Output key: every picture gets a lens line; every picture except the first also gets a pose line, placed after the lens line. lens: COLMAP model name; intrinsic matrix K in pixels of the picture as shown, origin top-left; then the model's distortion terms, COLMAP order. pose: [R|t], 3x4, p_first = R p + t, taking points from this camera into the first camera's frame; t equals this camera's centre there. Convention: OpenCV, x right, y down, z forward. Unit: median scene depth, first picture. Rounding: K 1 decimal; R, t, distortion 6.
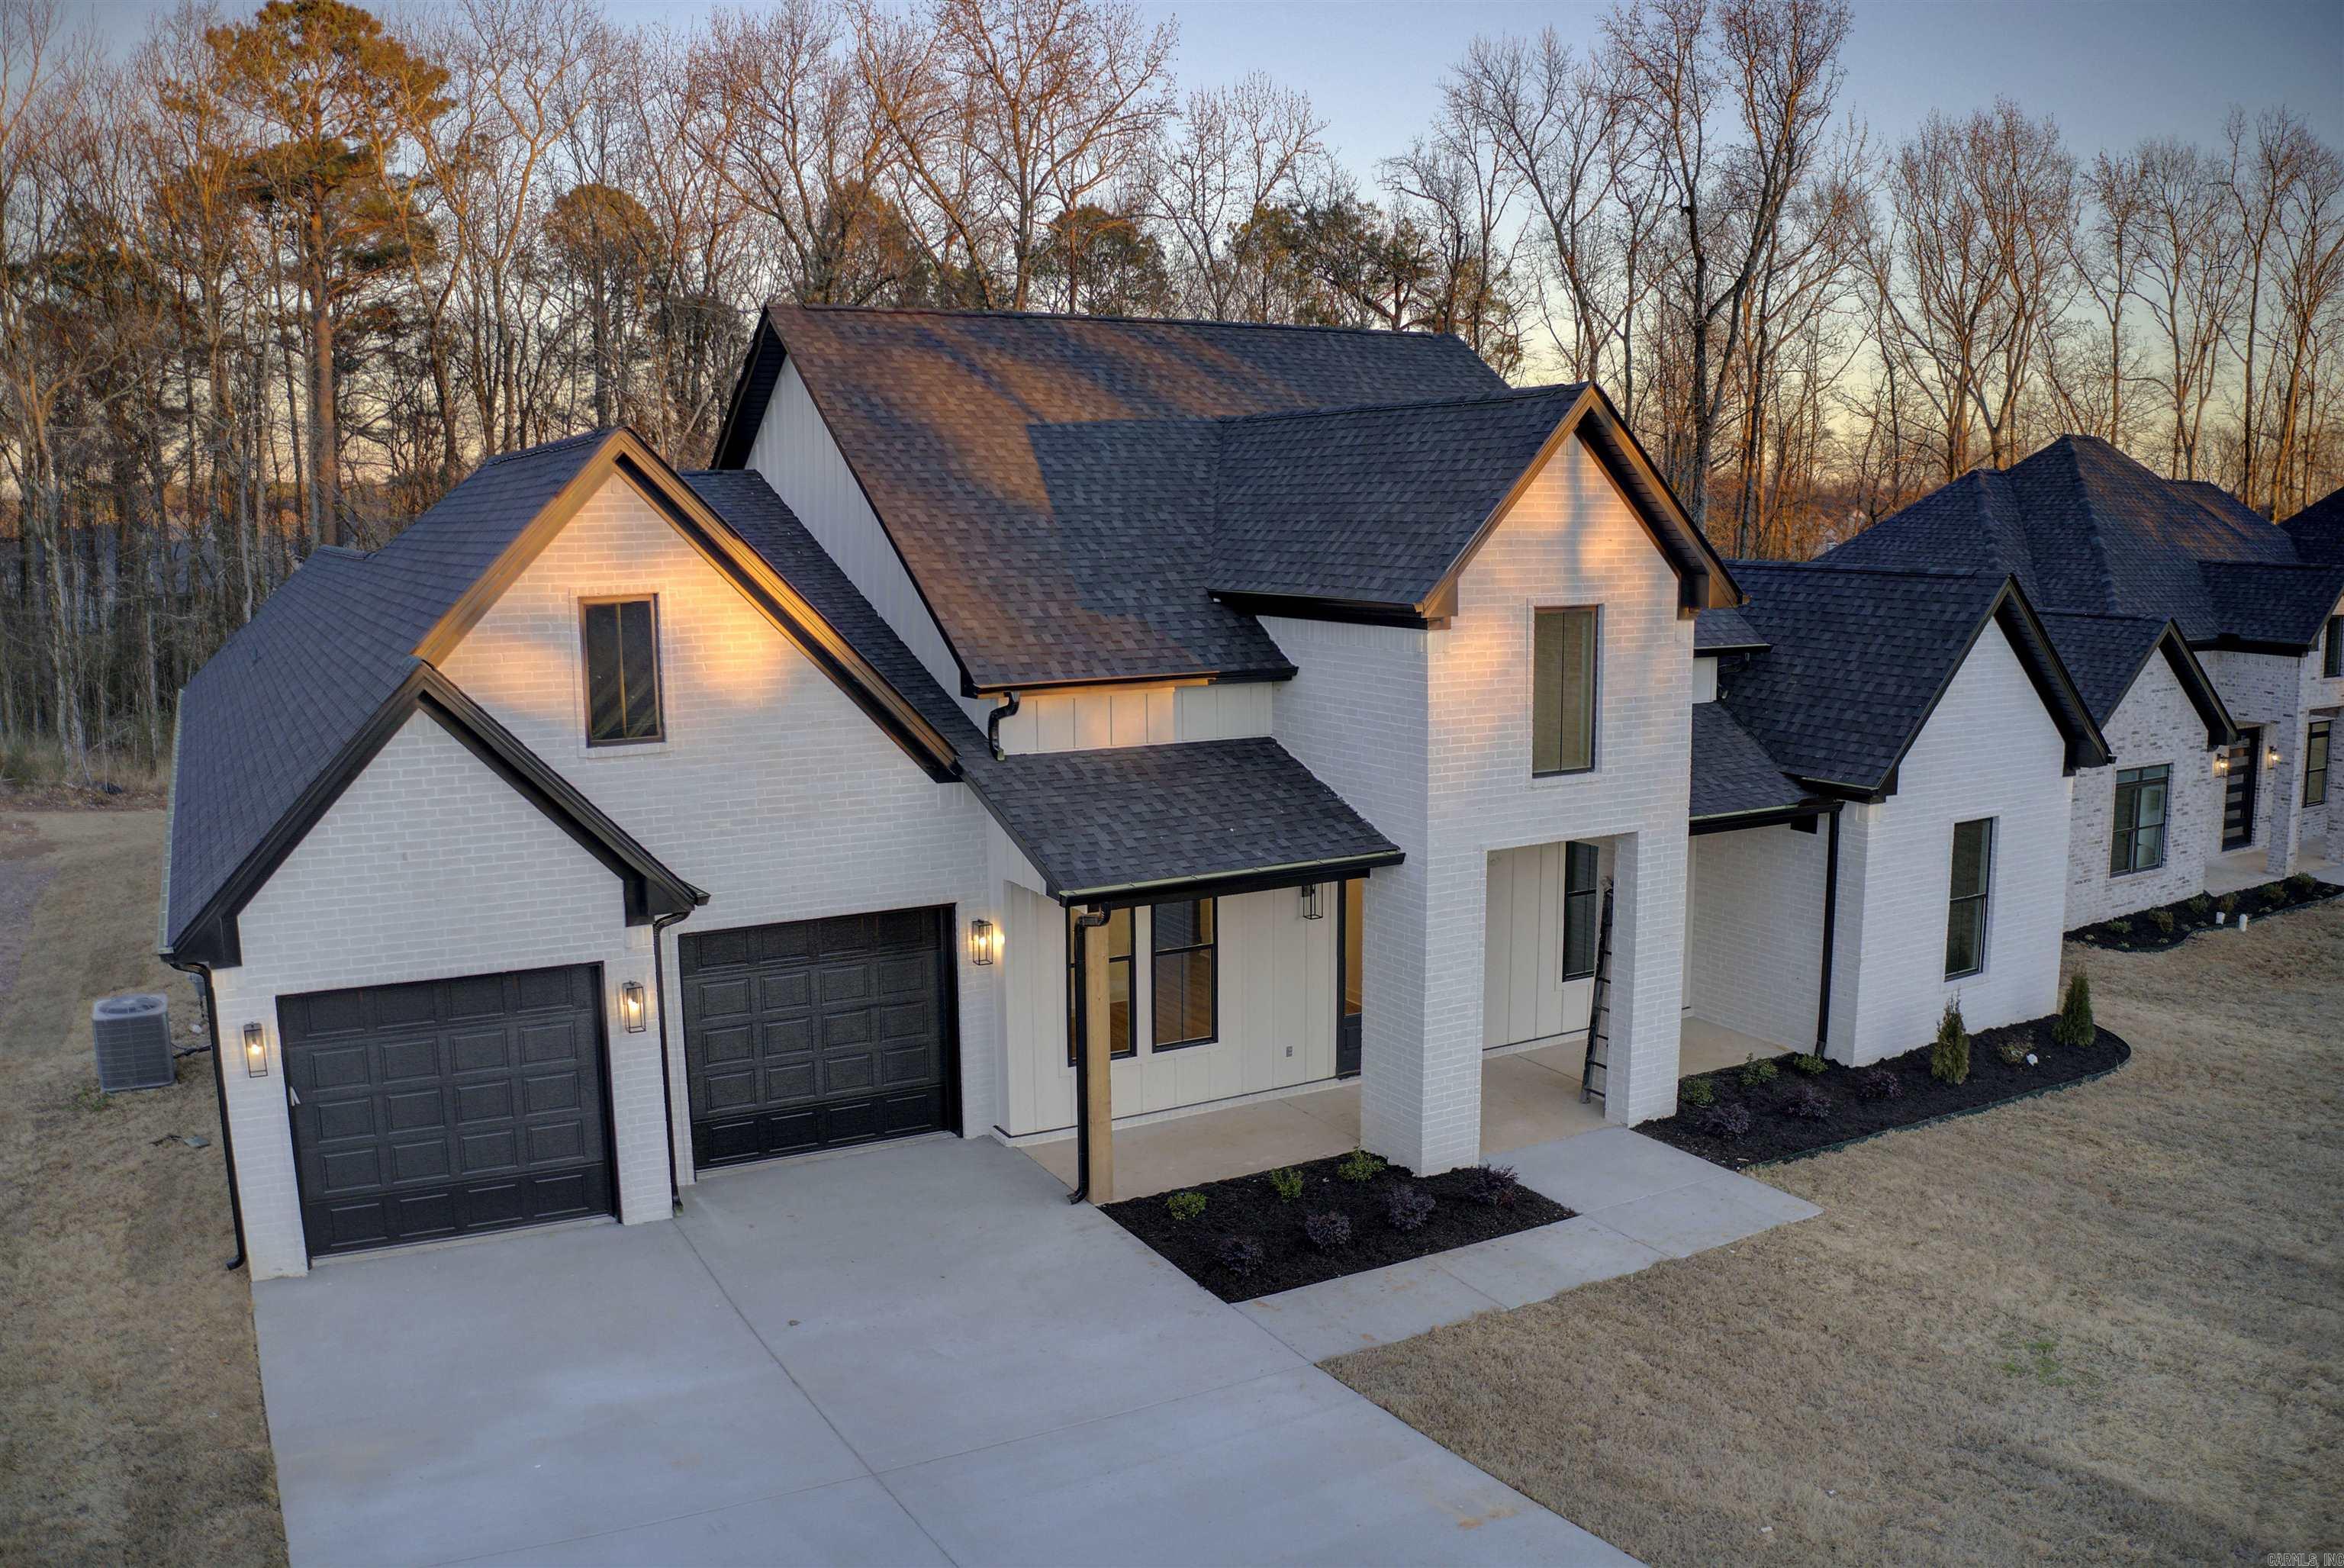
lens RADIAL K [[1837.7, 0, 1172.0], [0, 1837.7, 784.0], [0, 0, 1]] dist [-0.180822, -0.000901]
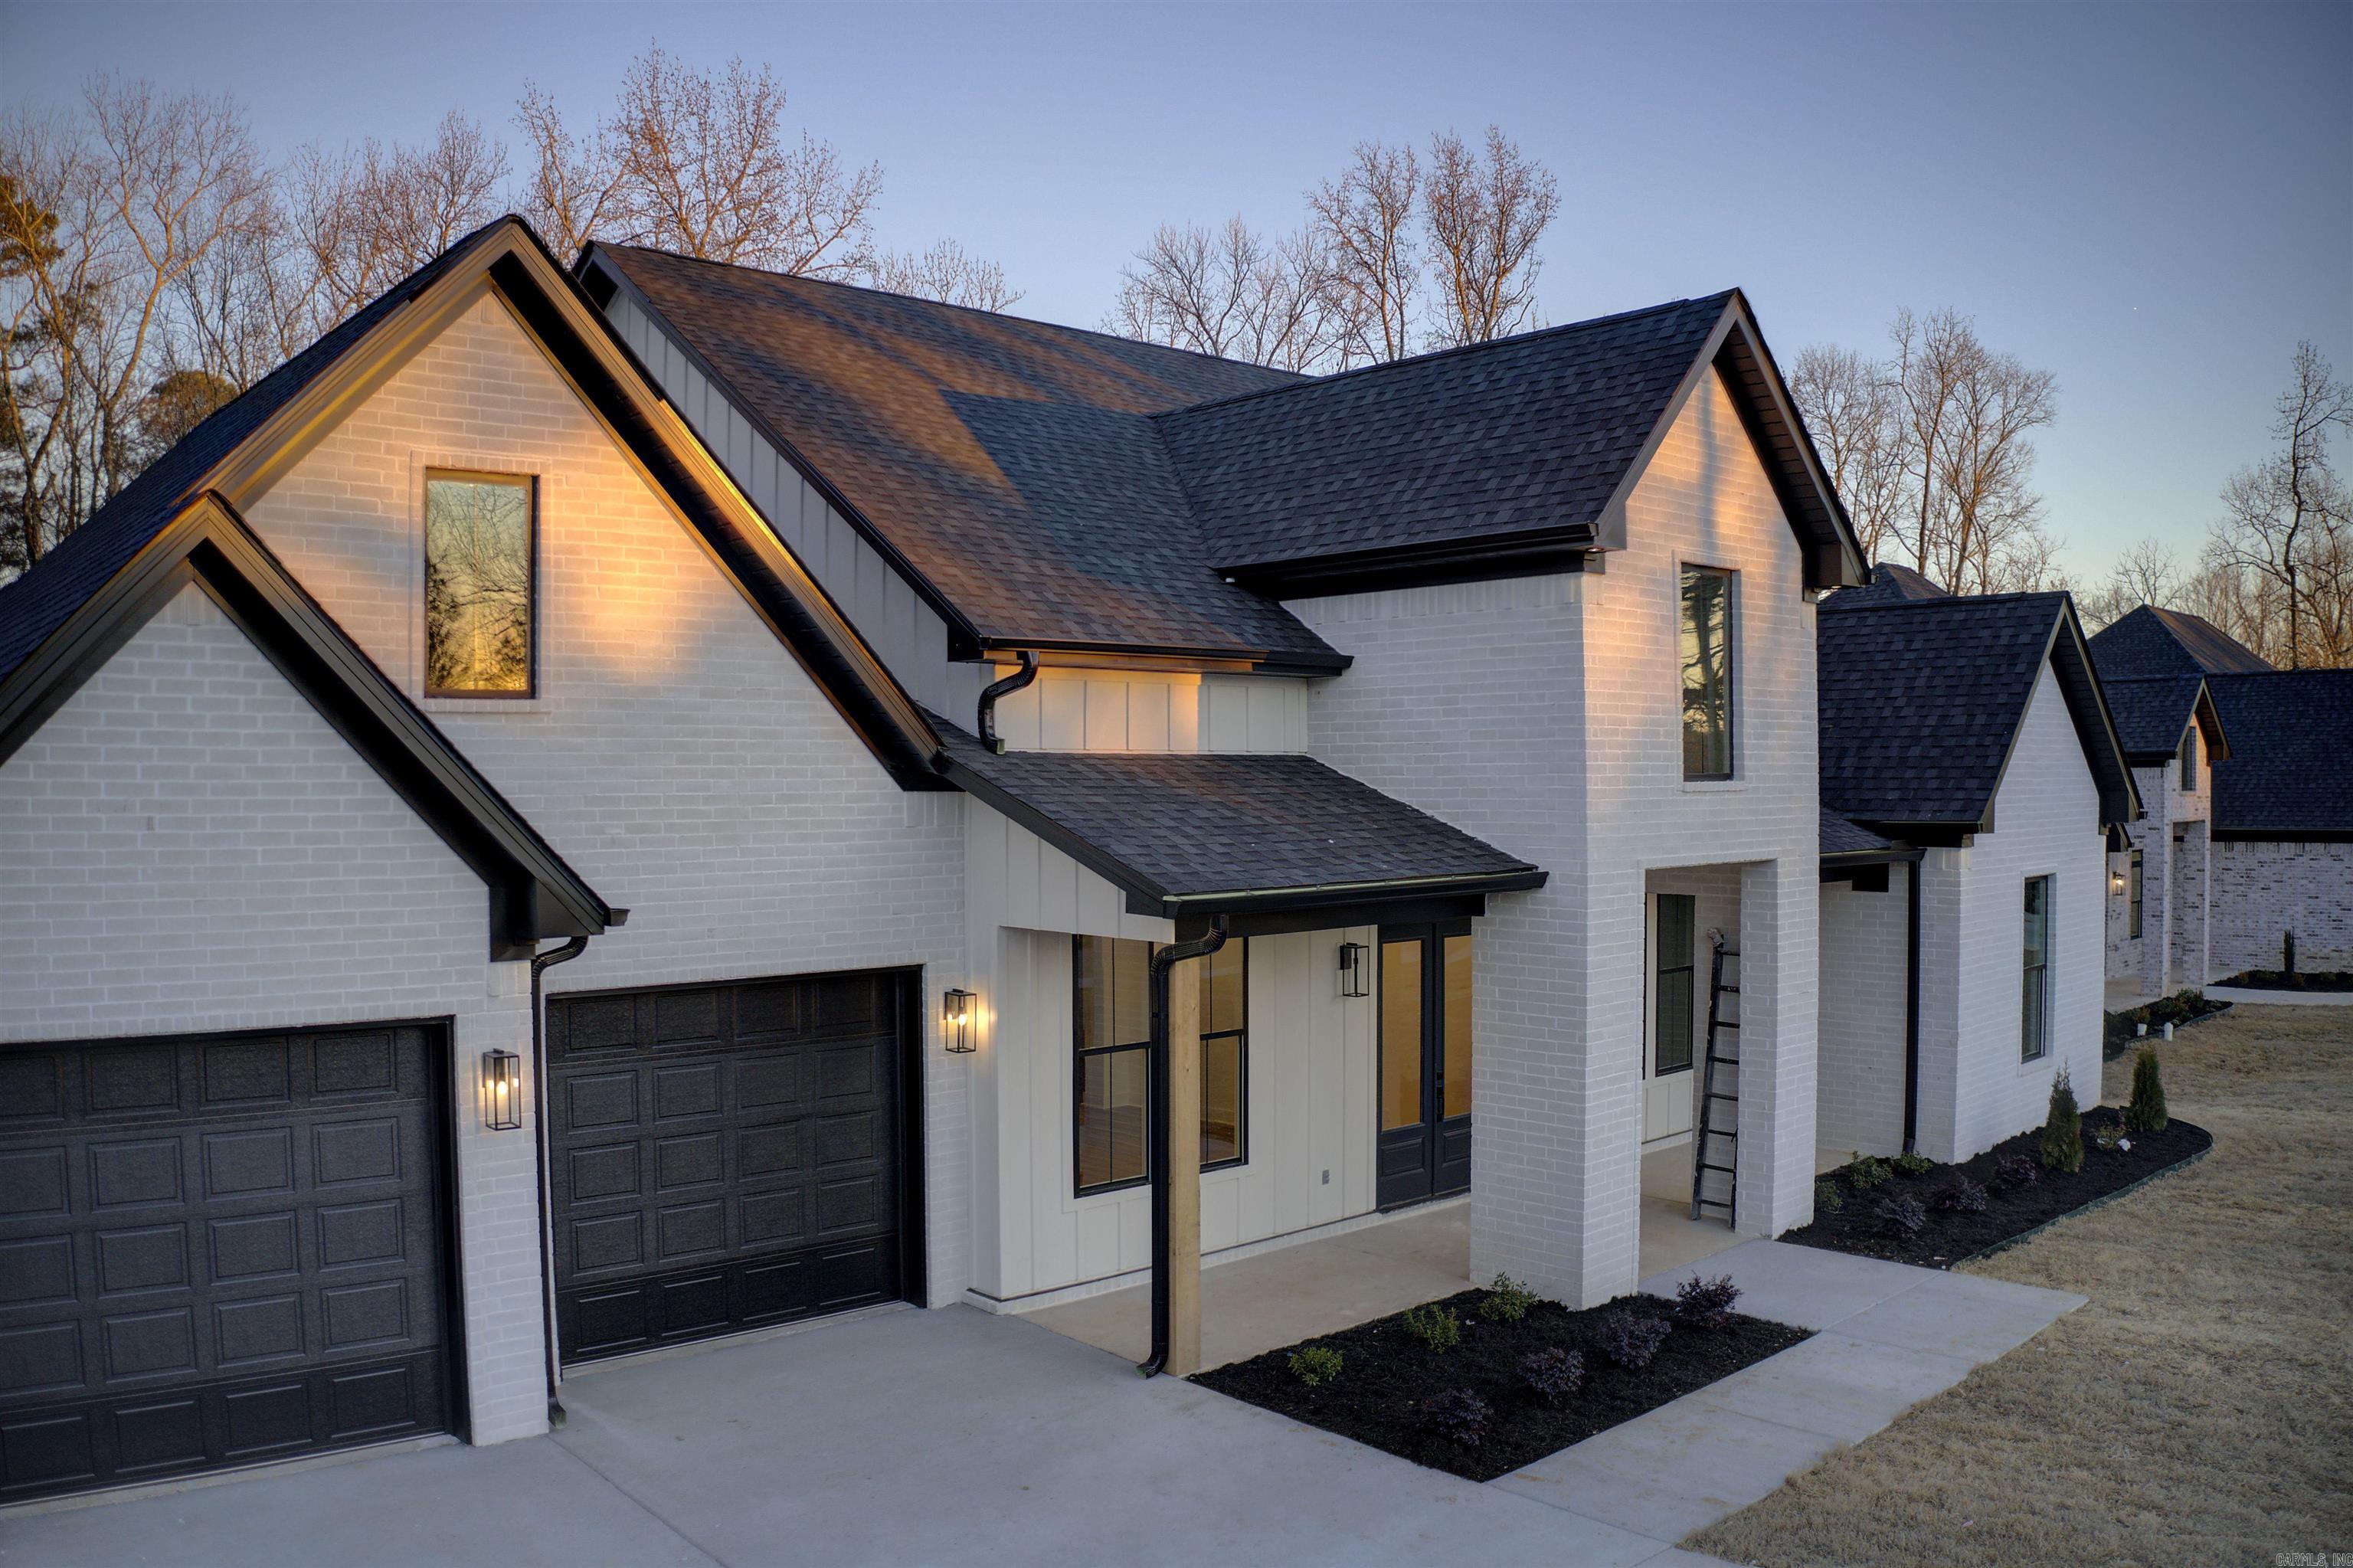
lens RADIAL K [[1844.8, 0, 1176.5], [0, 1844.8, 784.0], [0, 0, 1]] dist [-0.180822, -0.000901]
pose [[0.973479, 0.002489, 0.228764, -0.183988], [0.030845, 0.989382, -0.142025, 0.098721], [-0.226688, 0.145314, 0.963066, 0.286499]]
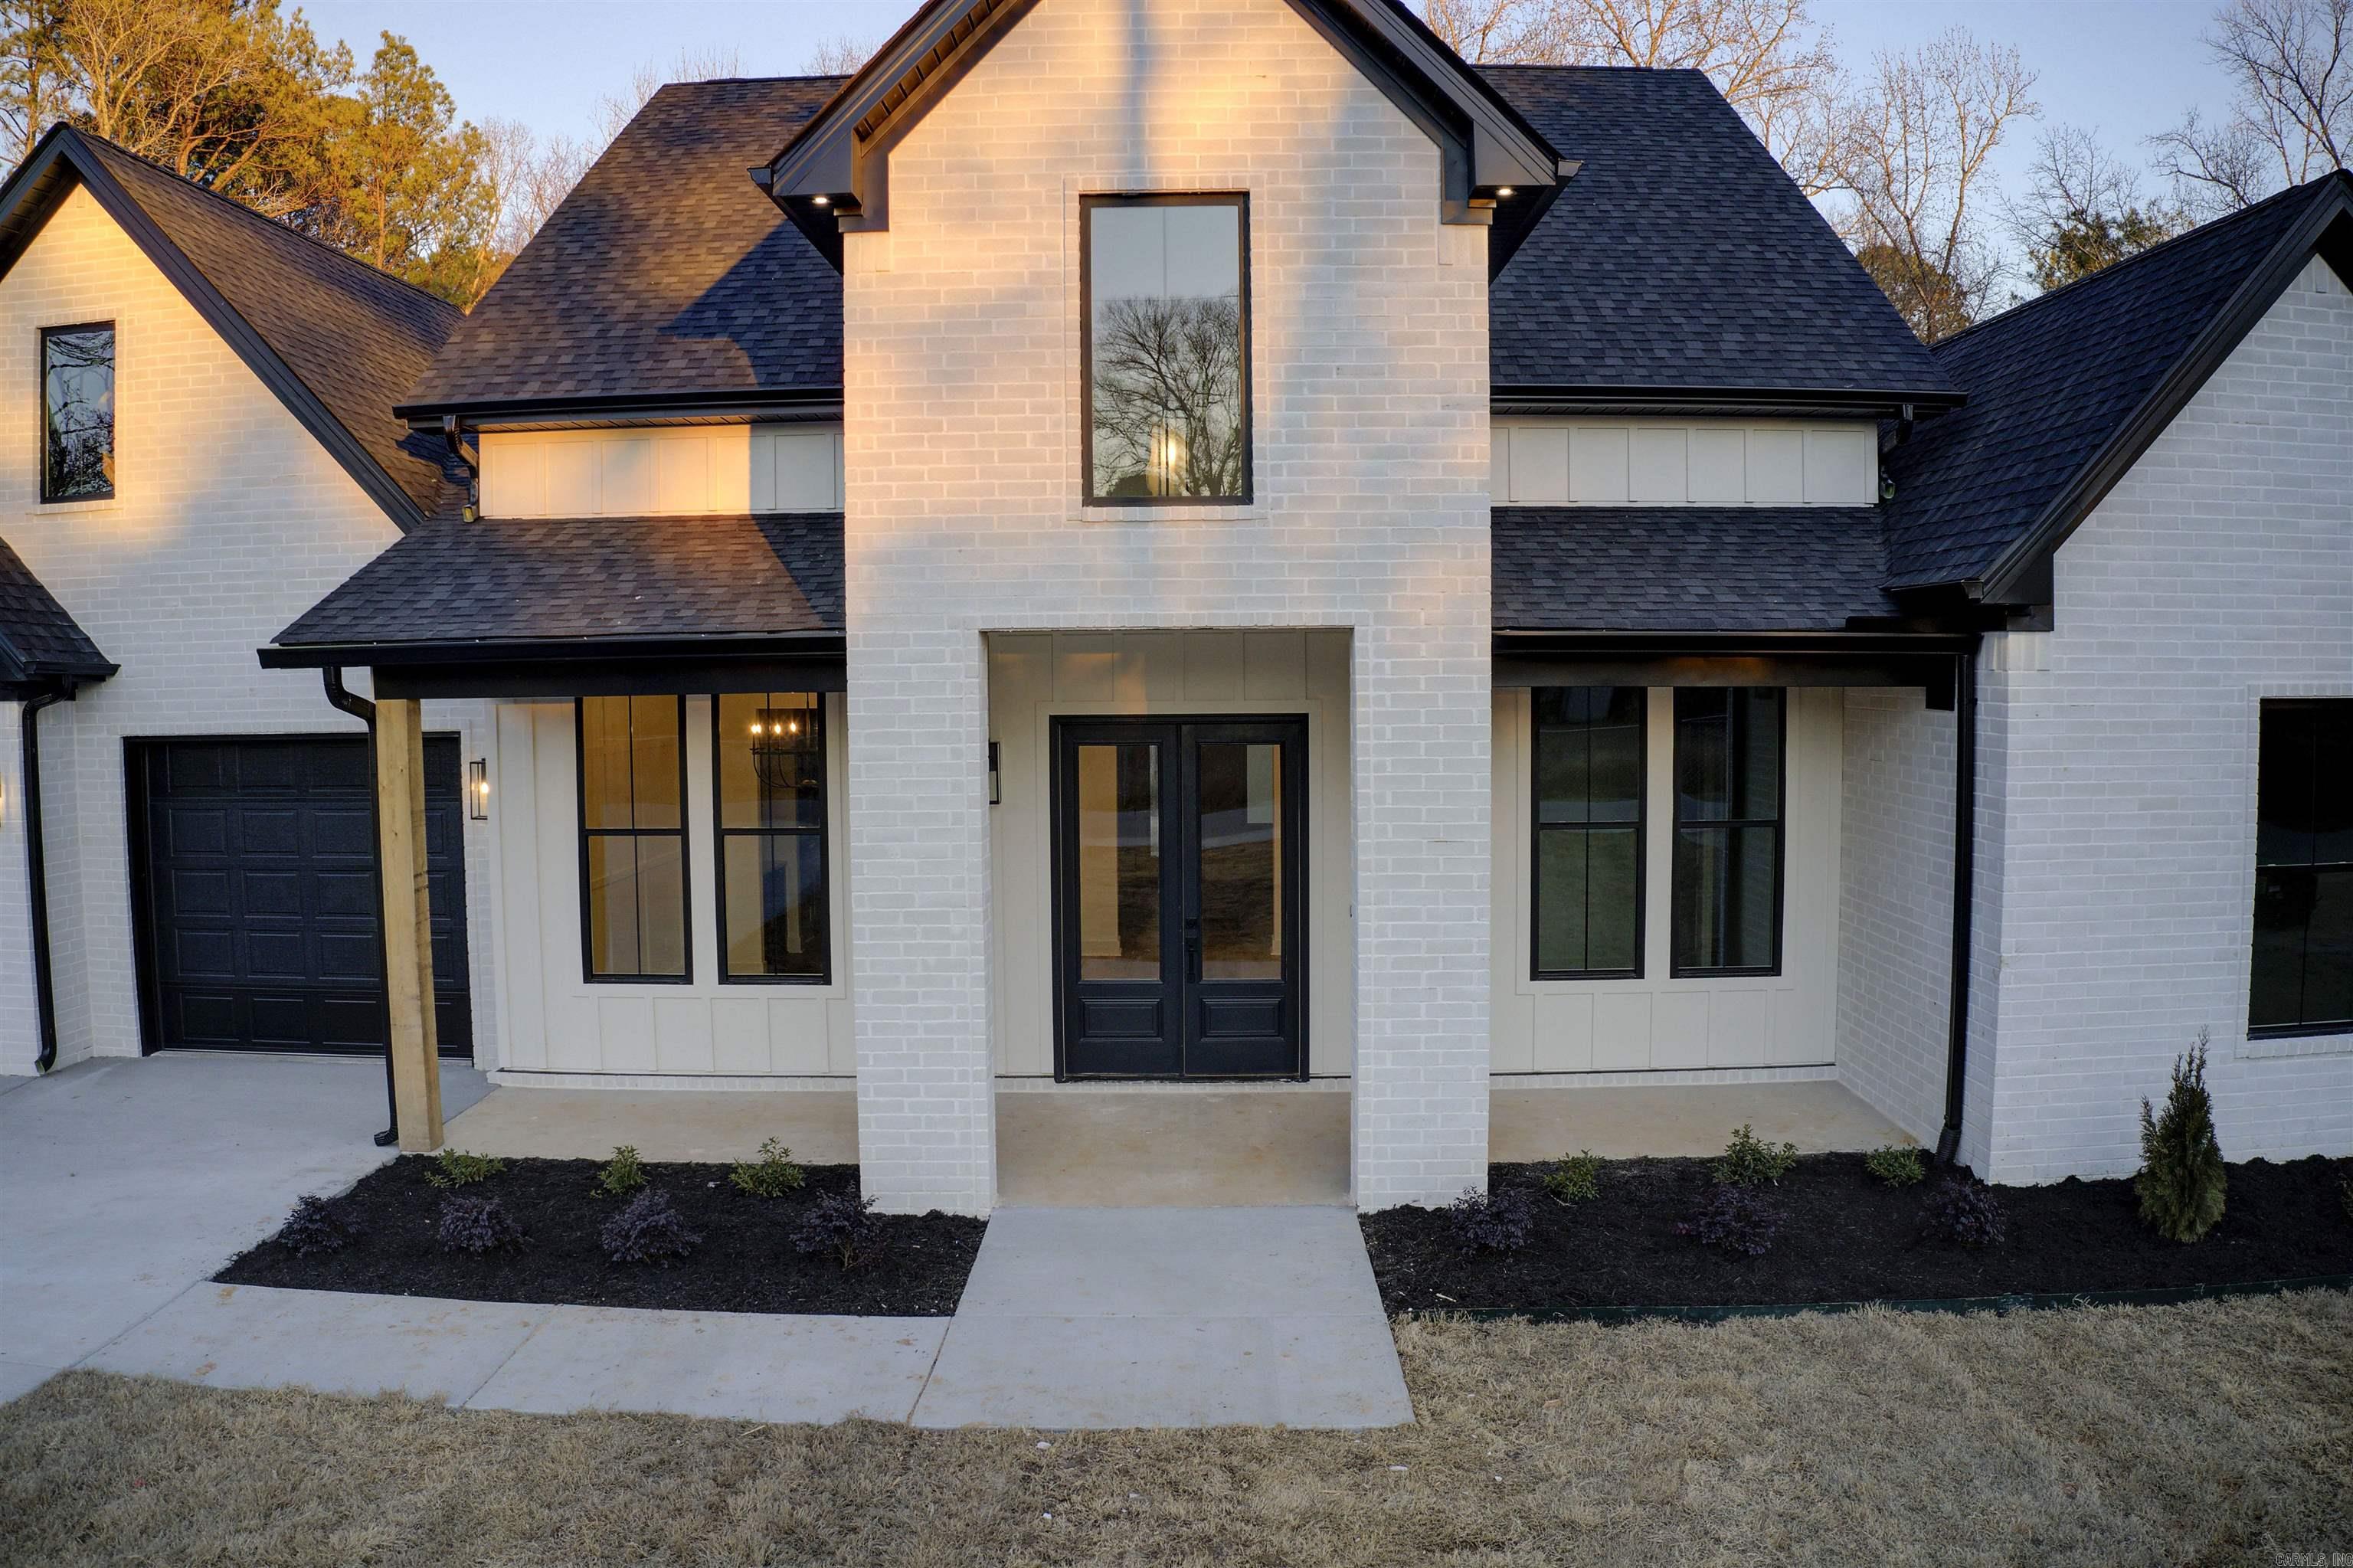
lens RADIAL K [[1839.2, 0, 1137.6], [0, 1839.2, 762.2], [0, 0, 1]] dist [-0.177650, 0.005804]
pose [[0.859548, 0.027017, -0.510340, 0.472259], [-0.073480, 0.994759, -0.071097, 0.106734], [0.505745, 0.098611, 0.857029, 0.525390]]
